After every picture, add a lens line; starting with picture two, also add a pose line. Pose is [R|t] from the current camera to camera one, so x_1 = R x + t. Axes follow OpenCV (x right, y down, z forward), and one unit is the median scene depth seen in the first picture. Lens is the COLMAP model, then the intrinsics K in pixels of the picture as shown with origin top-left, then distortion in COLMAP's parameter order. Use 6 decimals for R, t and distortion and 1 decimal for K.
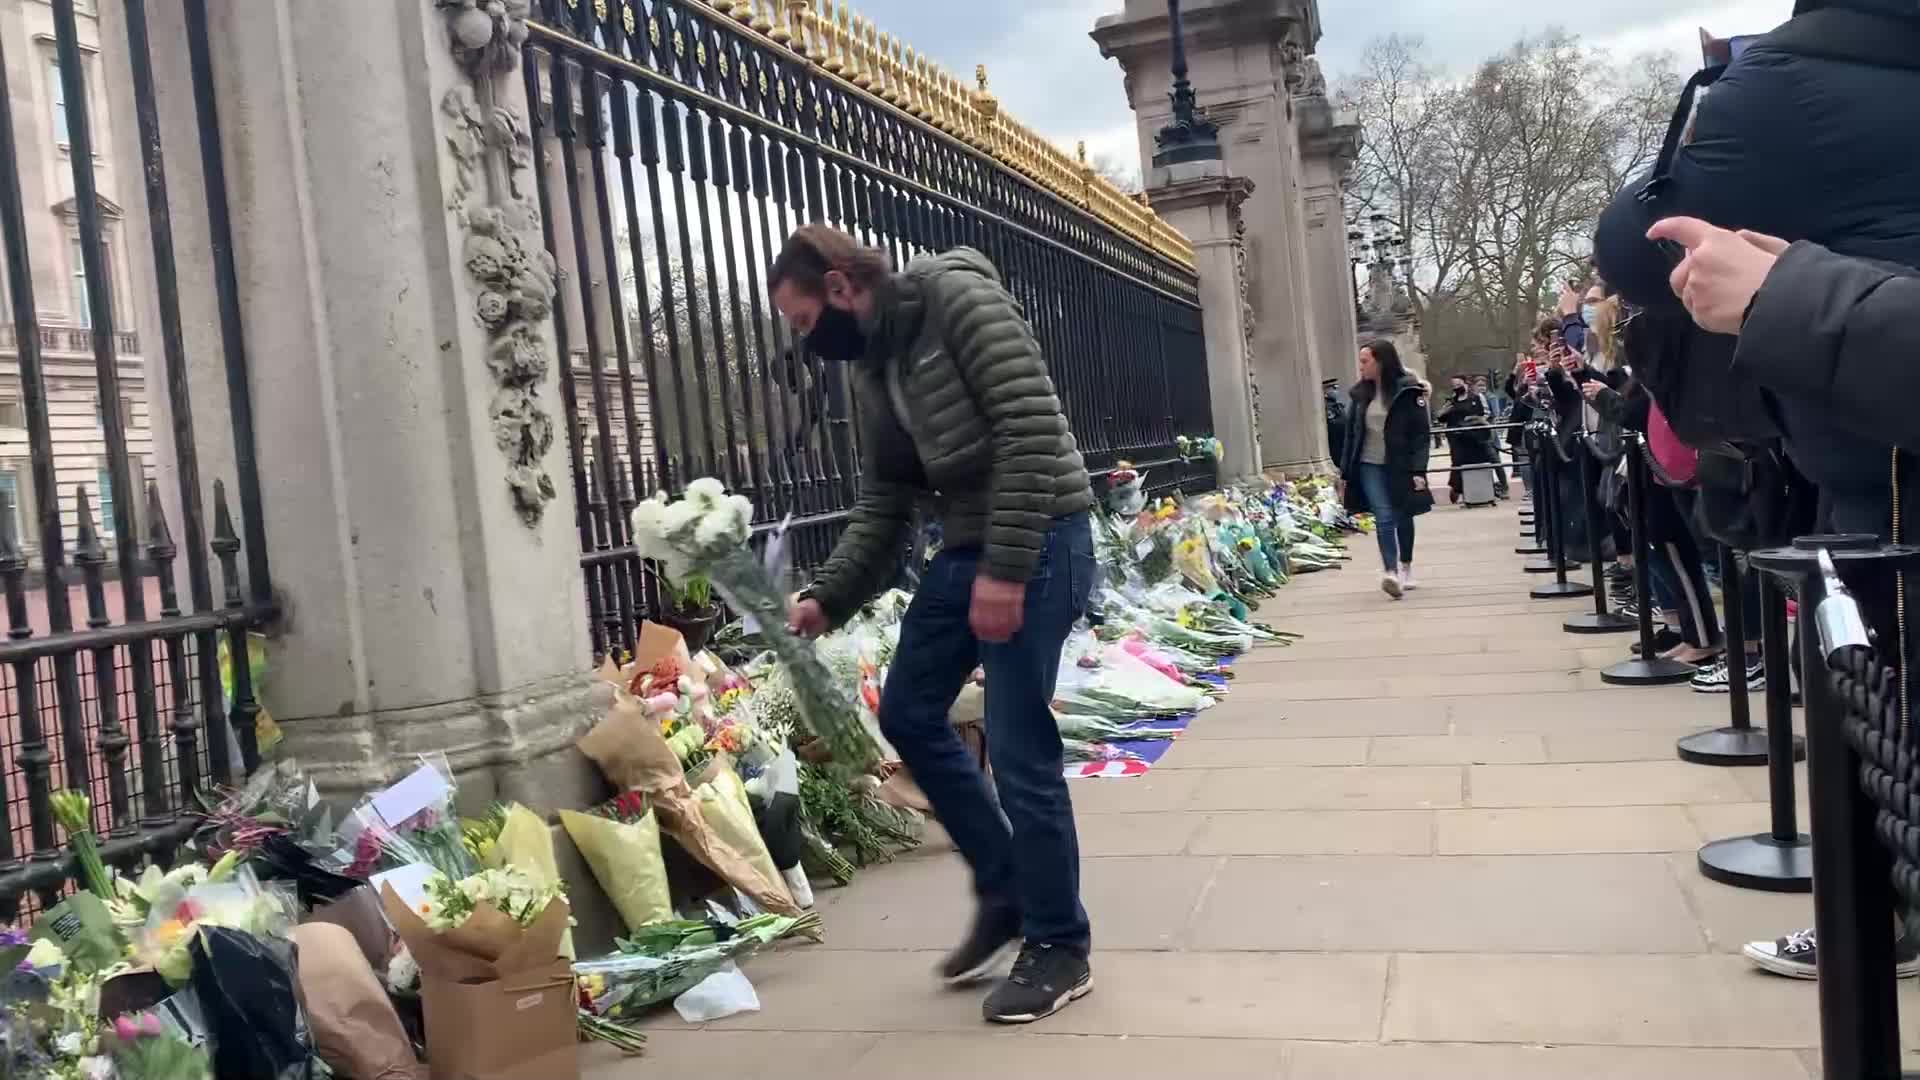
lens RADIAL K [[1659.6, 0, 960.0], [0, 1659.6, 540.0], [0, 0, 1]] dist [0.008006, -0.009967]
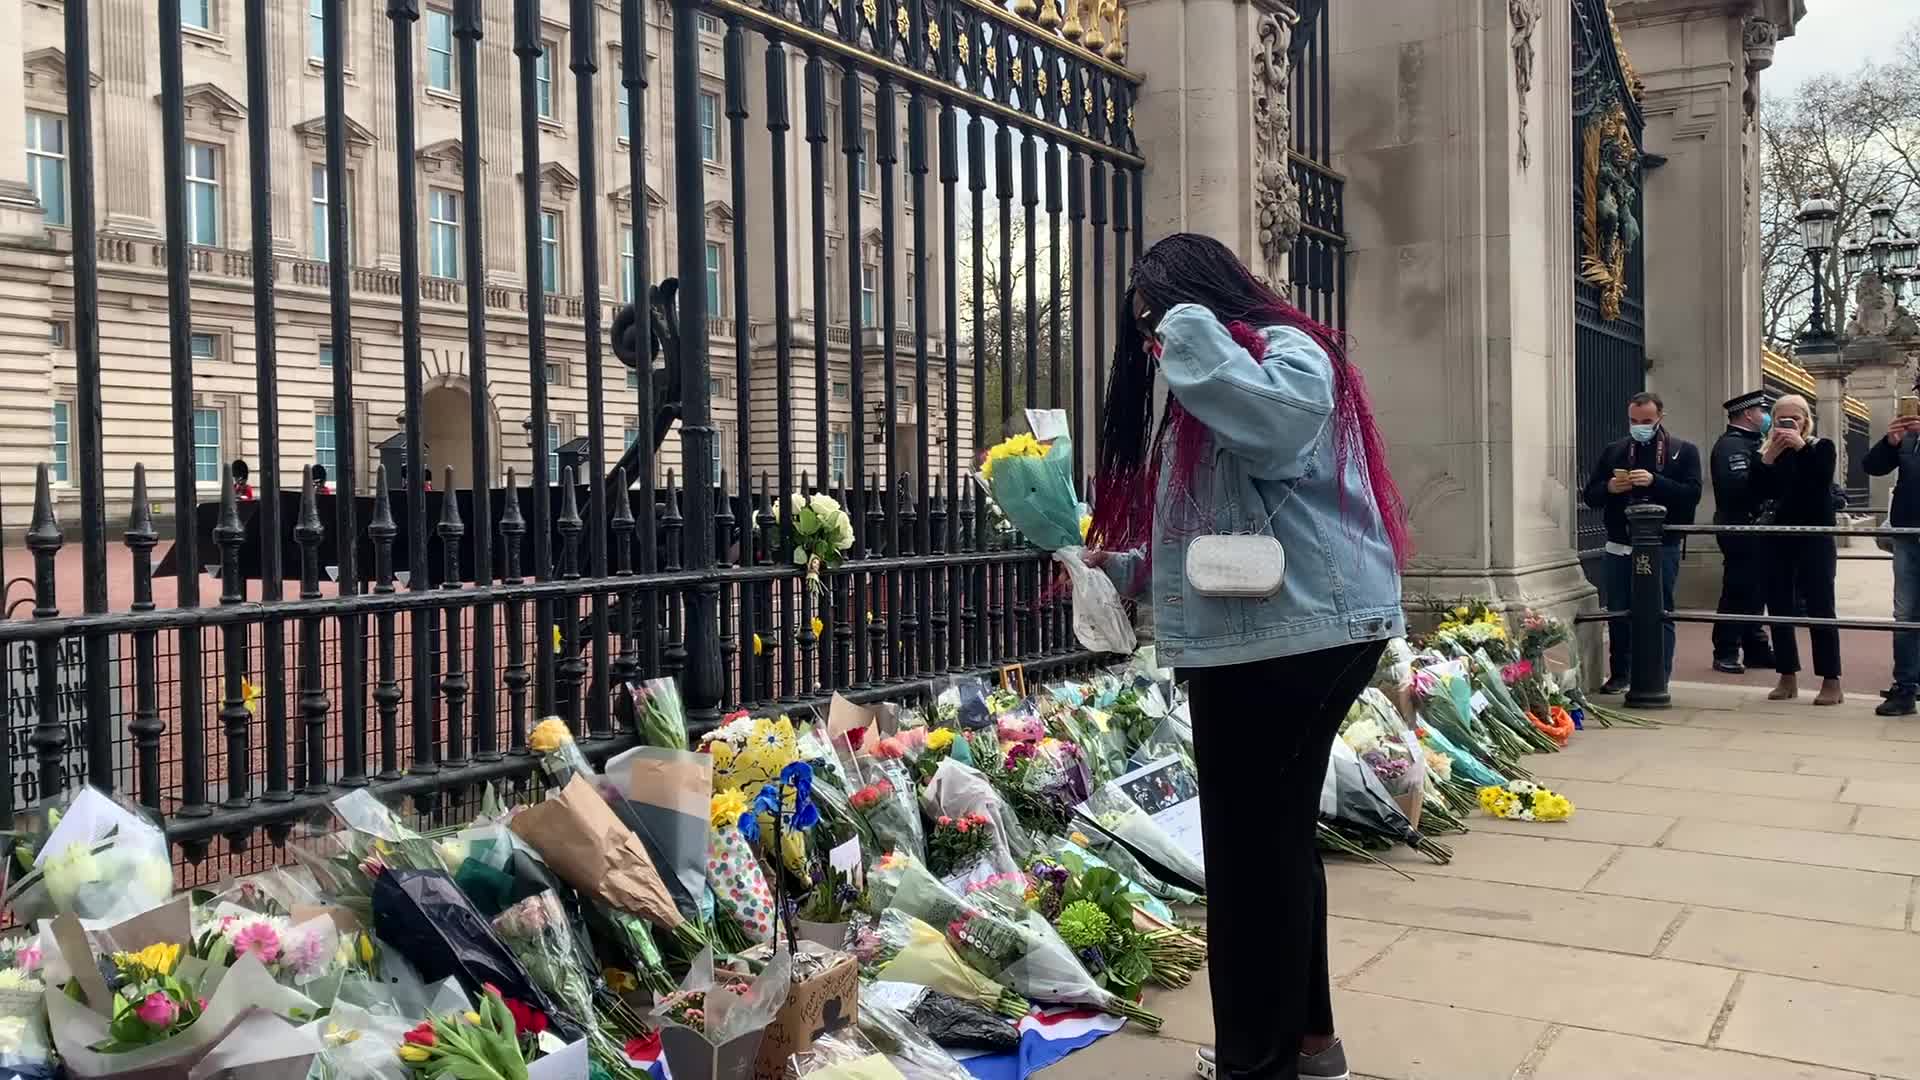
lens RADIAL K [[1659.6, 0, 960.0], [0, 1659.6, 540.0], [0, 0, 1]] dist [0.008006, -0.009967]
pose [[0.961749, 0.094821, -0.256996, 0.067271], [-0.095901, 0.995356, 0.008357, -0.014190], [0.256595, 0.016609, 0.966376, 0.195946]]
